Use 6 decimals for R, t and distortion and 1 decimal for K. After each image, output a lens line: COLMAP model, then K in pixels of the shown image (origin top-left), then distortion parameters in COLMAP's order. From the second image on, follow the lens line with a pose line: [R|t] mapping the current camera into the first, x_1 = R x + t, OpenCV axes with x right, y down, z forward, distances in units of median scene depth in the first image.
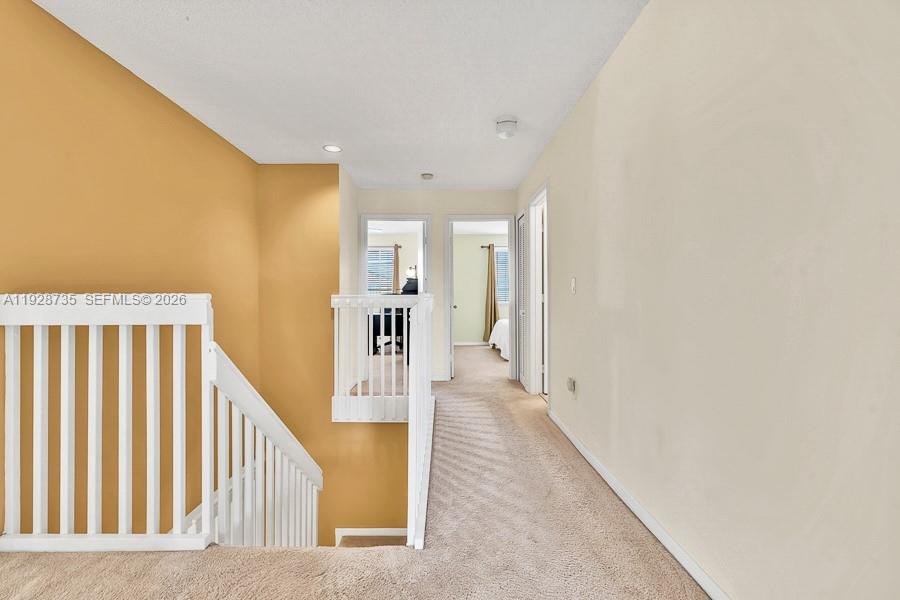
lens RADIAL K [[409.4, 0, 448.8], [0, 409.4, 294.5], [0, 0, 1]] dist [-0.001759, -0.000166]
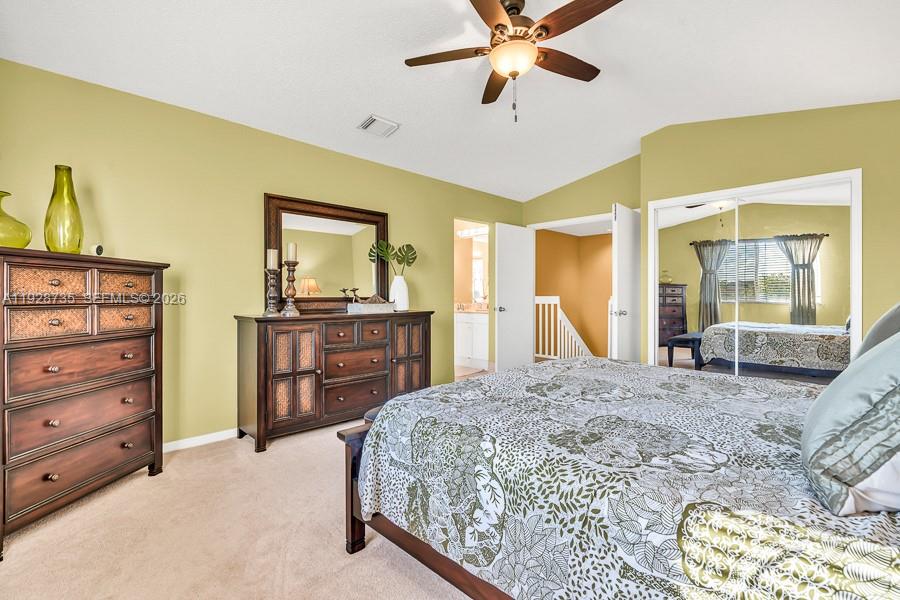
lens RADIAL K [[409.4, 0, 448.8], [0, 409.4, 294.5], [0, 0, 1]] dist [-0.001759, -0.000166]
pose [[0.695849, 0.000441, -0.718188, 1.482071], [0.004459, 0.999978, 0.004934, -0.039271], [0.718174, -0.006635, 0.695832, -2.466406]]
